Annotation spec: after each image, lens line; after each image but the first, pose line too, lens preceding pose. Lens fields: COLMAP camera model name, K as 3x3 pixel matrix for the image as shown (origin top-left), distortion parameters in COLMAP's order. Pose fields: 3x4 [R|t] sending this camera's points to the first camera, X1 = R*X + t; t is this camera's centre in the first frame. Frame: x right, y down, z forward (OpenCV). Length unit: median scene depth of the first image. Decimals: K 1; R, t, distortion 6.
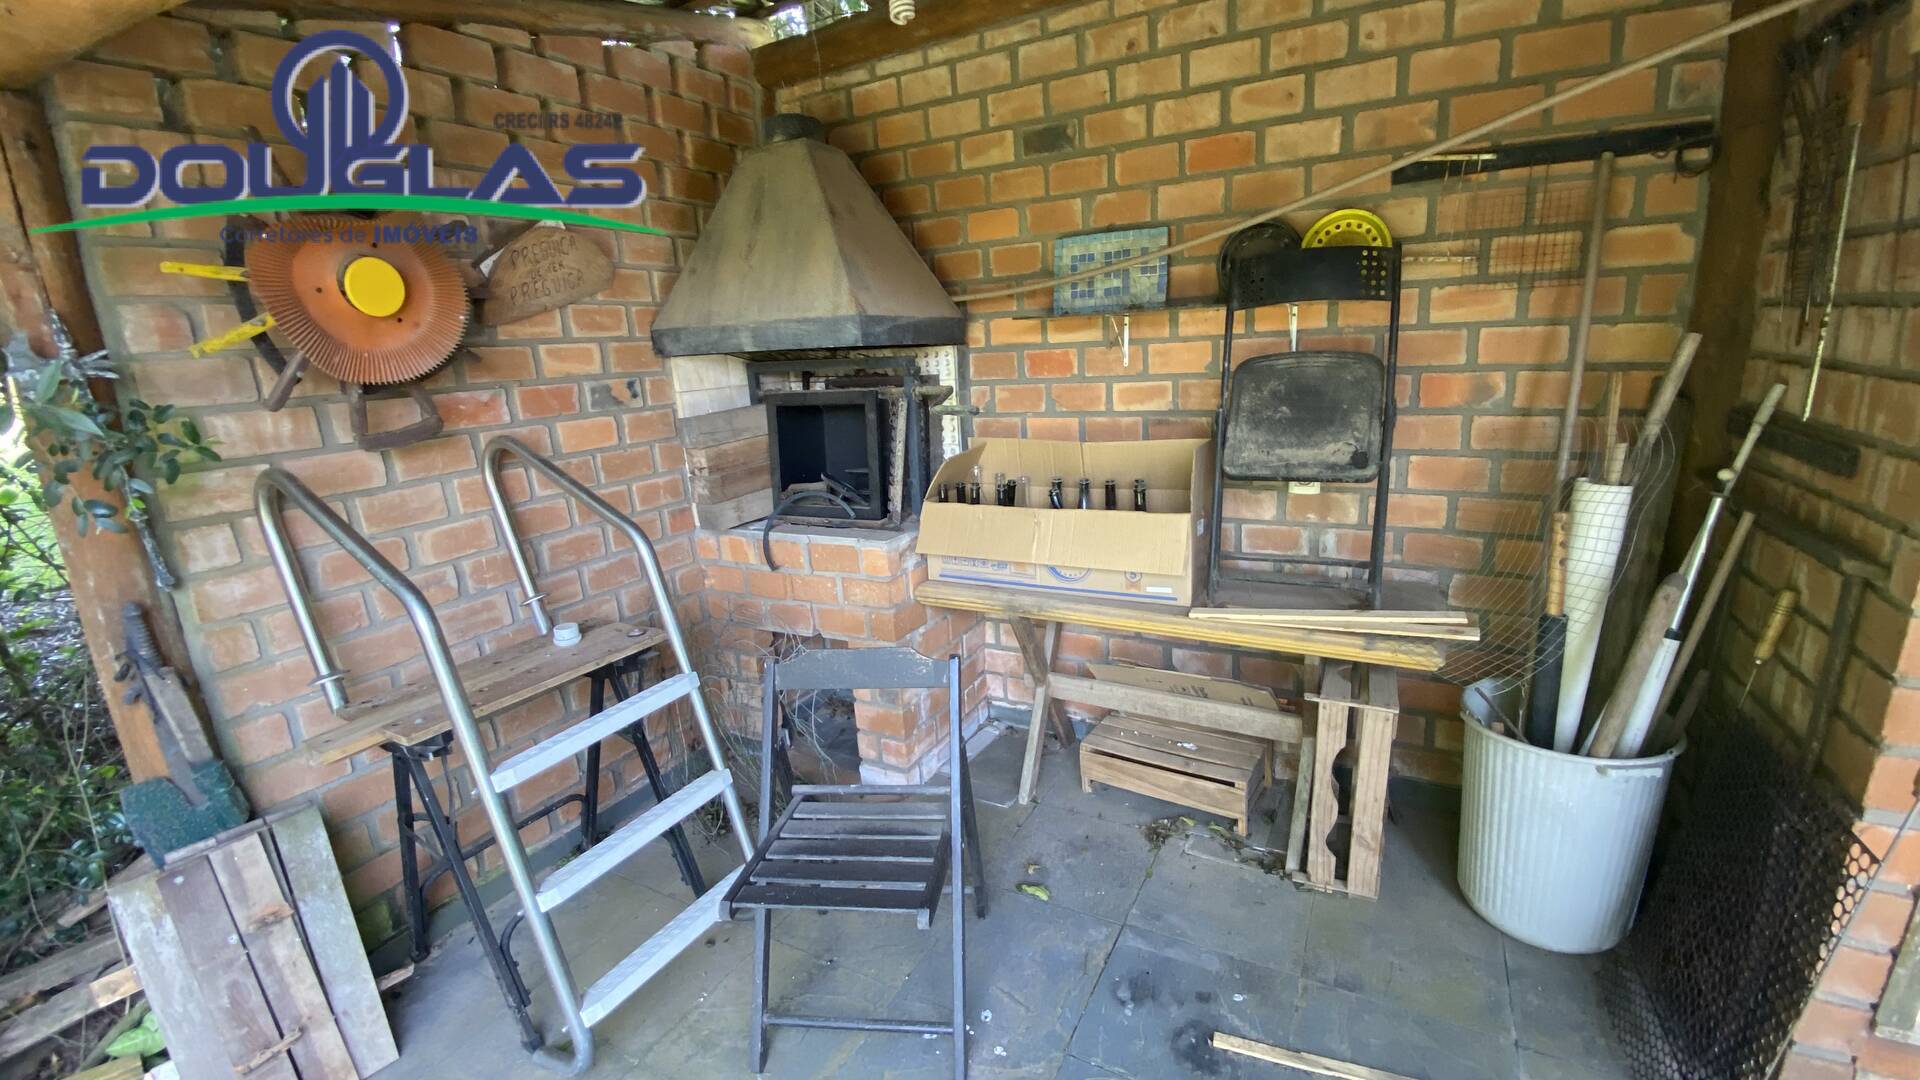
lens RADIAL K [[778.9, 0, 954.5], [0, 778.9, 536.0], [0, 0, 1]] dist [0.029342, -0.026469]
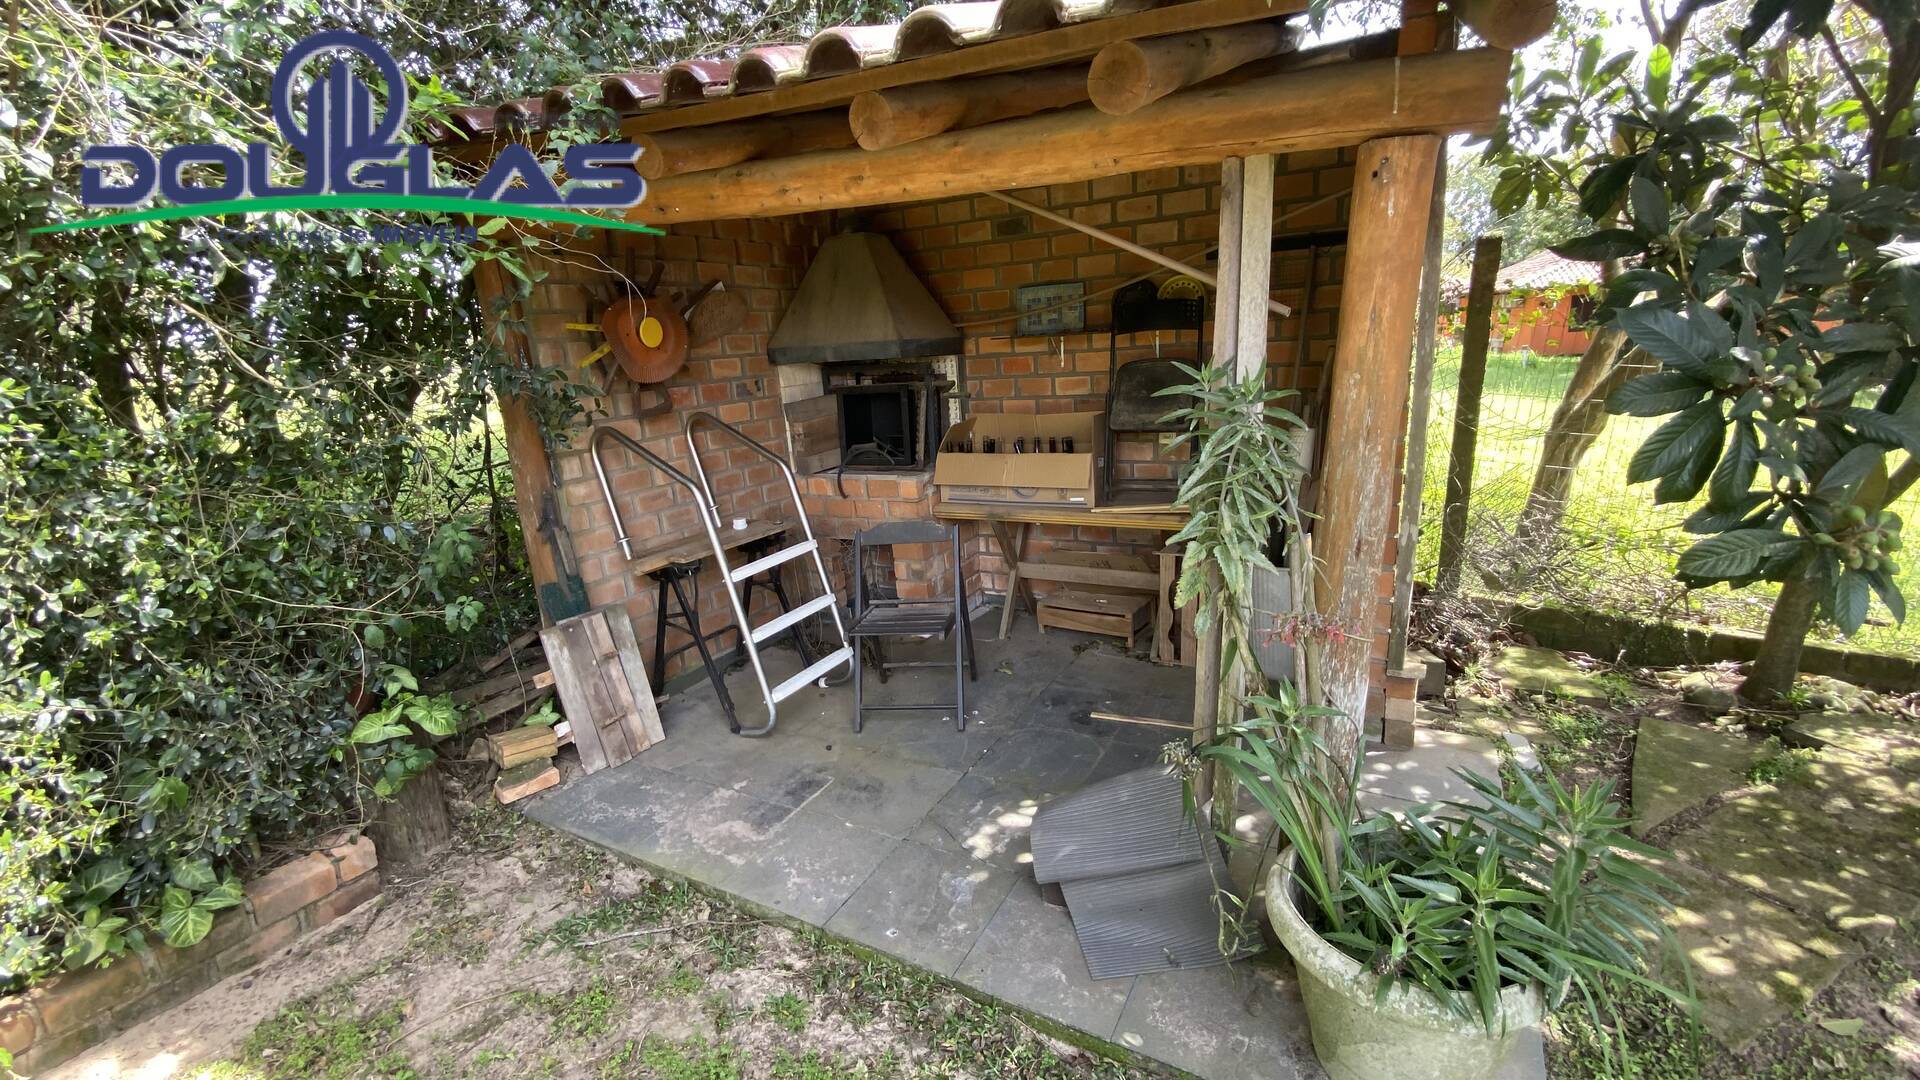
lens RADIAL K [[789.2, 0, 960.0], [0, 789.2, 540.0], [0, 0, 1]] dist [0.048973, -0.045122]
pose [[0.999909, -0.011706, -0.006764, 0.016146], [0.011756, 0.999903, 0.007406, 0.130691], [0.006677, -0.007485, 0.999950, -0.666969]]
